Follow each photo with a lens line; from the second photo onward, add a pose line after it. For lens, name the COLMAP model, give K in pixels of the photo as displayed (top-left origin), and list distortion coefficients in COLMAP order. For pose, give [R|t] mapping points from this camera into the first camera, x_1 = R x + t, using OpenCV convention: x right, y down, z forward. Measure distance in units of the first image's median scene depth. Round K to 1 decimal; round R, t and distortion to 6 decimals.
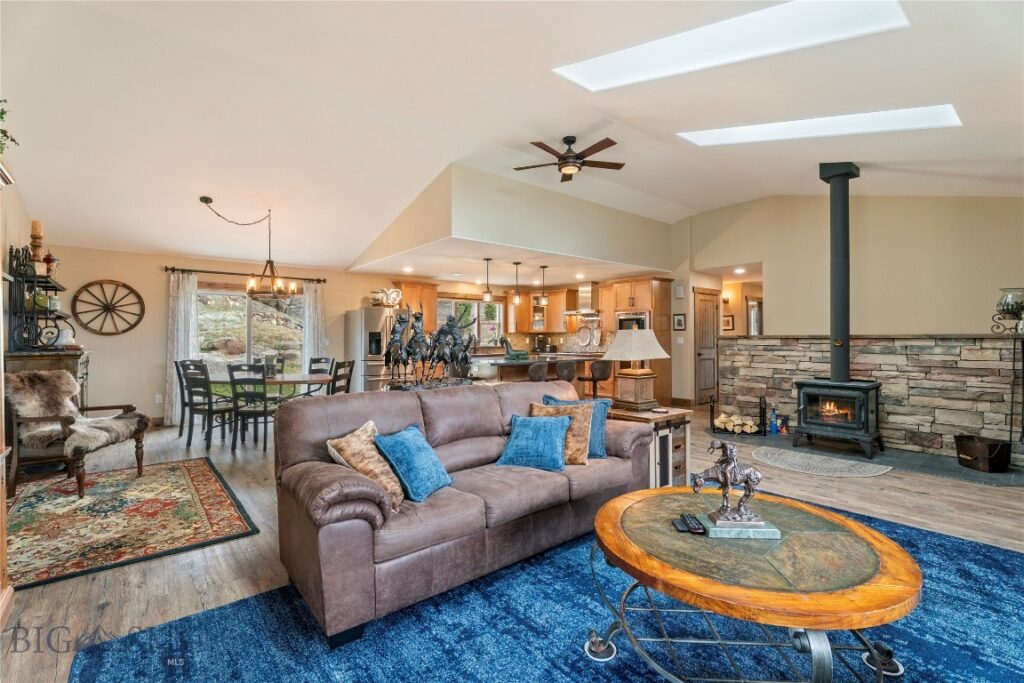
lens RADIAL K [[467.6, 0, 510.8], [0, 467.6, 328.9], [0, 0, 1]] dist [0.003782, -0.002969]
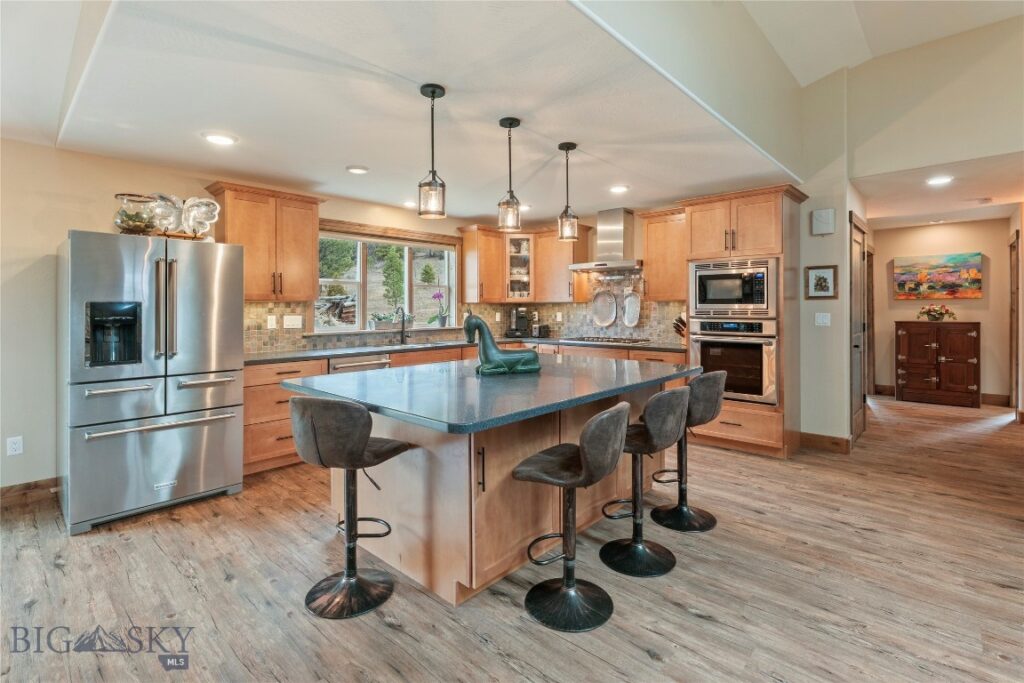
lens RADIAL K [[467.6, 0, 522.1], [0, 467.6, 313.5], [0, 0, 1]] dist [0.003782, -0.002969]
pose [[0.989187, -0.003626, 0.146612, -0.034476], [-0.000779, 0.999550, 0.029974, 0.005576], [-0.146655, -0.029764, 0.988740, 0.737189]]
